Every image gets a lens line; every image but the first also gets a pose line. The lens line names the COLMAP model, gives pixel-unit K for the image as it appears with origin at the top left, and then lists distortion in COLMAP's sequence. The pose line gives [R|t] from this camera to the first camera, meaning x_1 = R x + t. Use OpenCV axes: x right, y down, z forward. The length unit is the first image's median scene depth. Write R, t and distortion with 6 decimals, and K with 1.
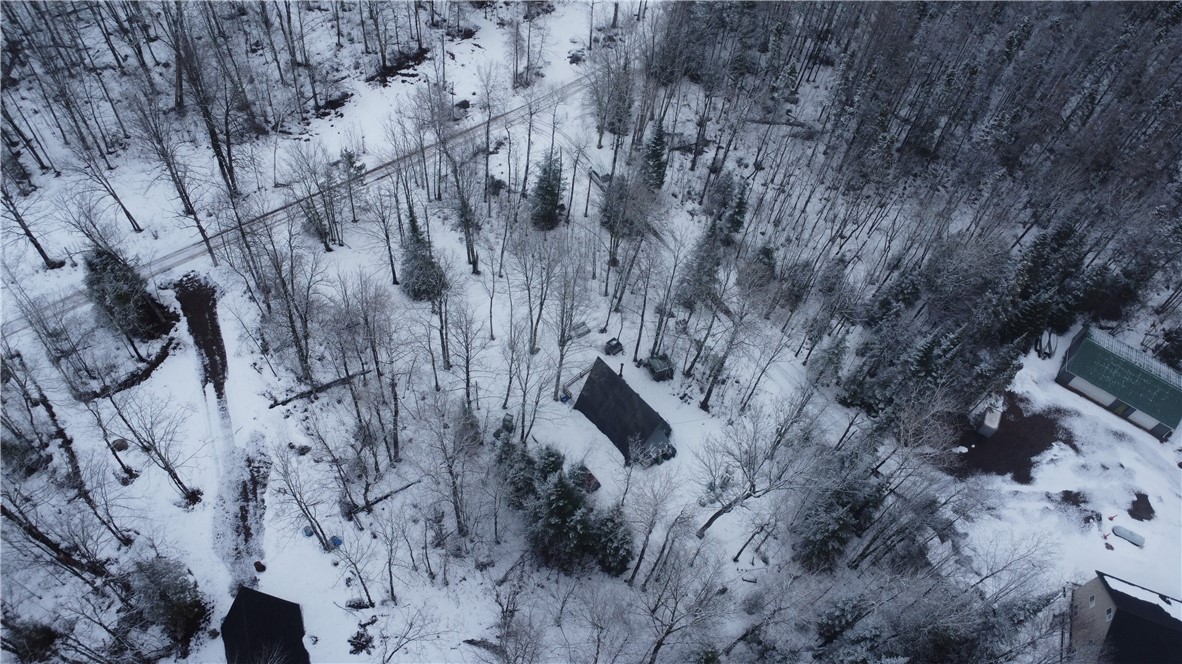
lens RADIAL K [[858.8, 0, 591.0], [0, 858.8, 332.9], [0, 0, 1]] dist [-0.028846, -0.000561]
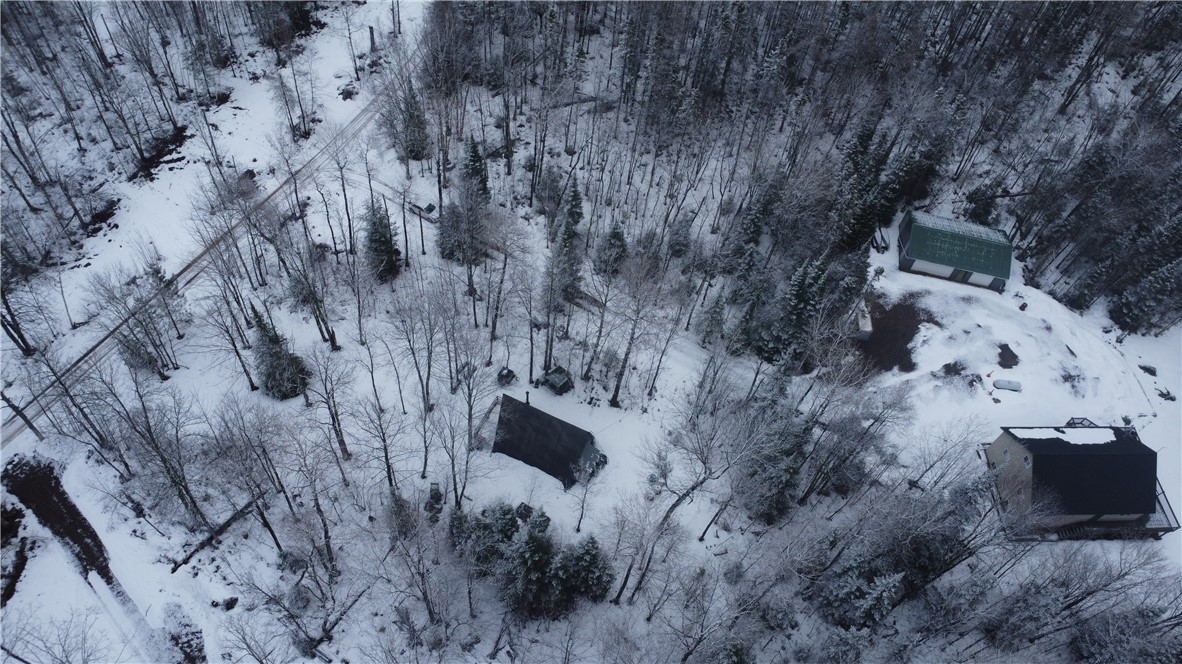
lens RADIAL K [[858.8, 0, 590.3], [0, 858.8, 331.2], [0, 0, 1]] dist [-0.028846, -0.000561]
pose [[0.921179, -0.320370, 0.220889, -0.082979], [0.314673, 0.947205, 0.061506, -0.061273], [-0.228932, 0.012850, 0.973358, 0.035750]]
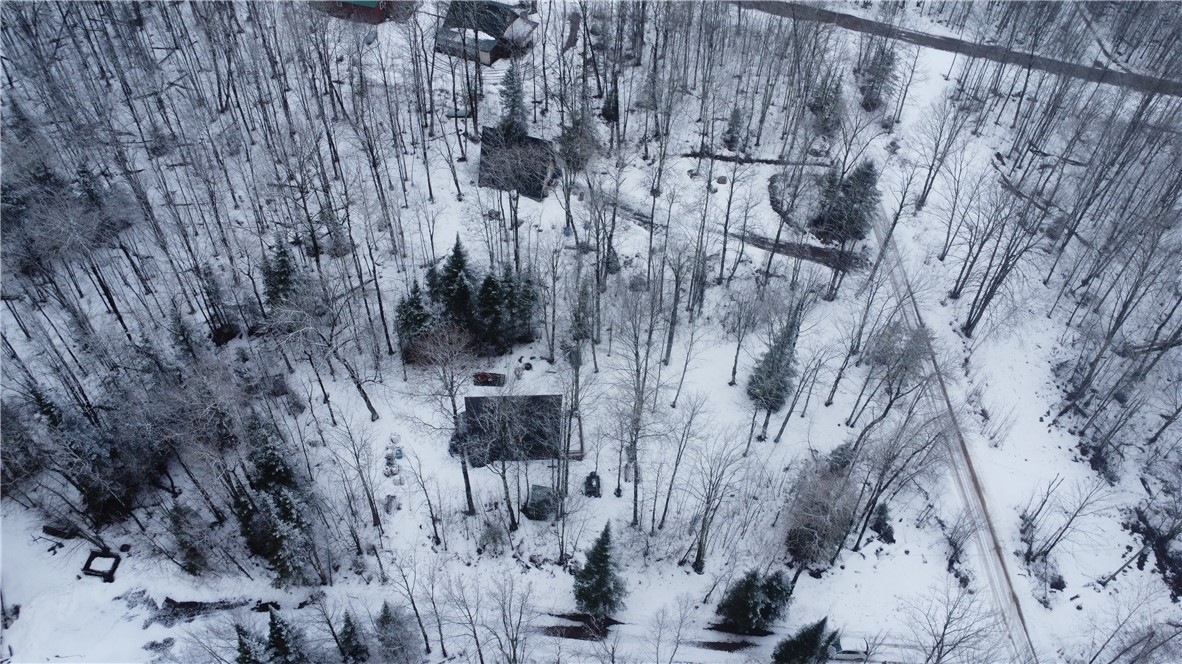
lens RADIAL K [[858.8, 0, 591.1], [0, 858.8, 332.2], [0, 0, 1]] dist [-0.028846, -0.000561]
pose [[-0.607545, 0.502306, -0.615287, 0.489029], [-0.699620, 0.028340, 0.713953, -0.614230], [0.376060, 0.864226, 0.334205, 0.568889]]
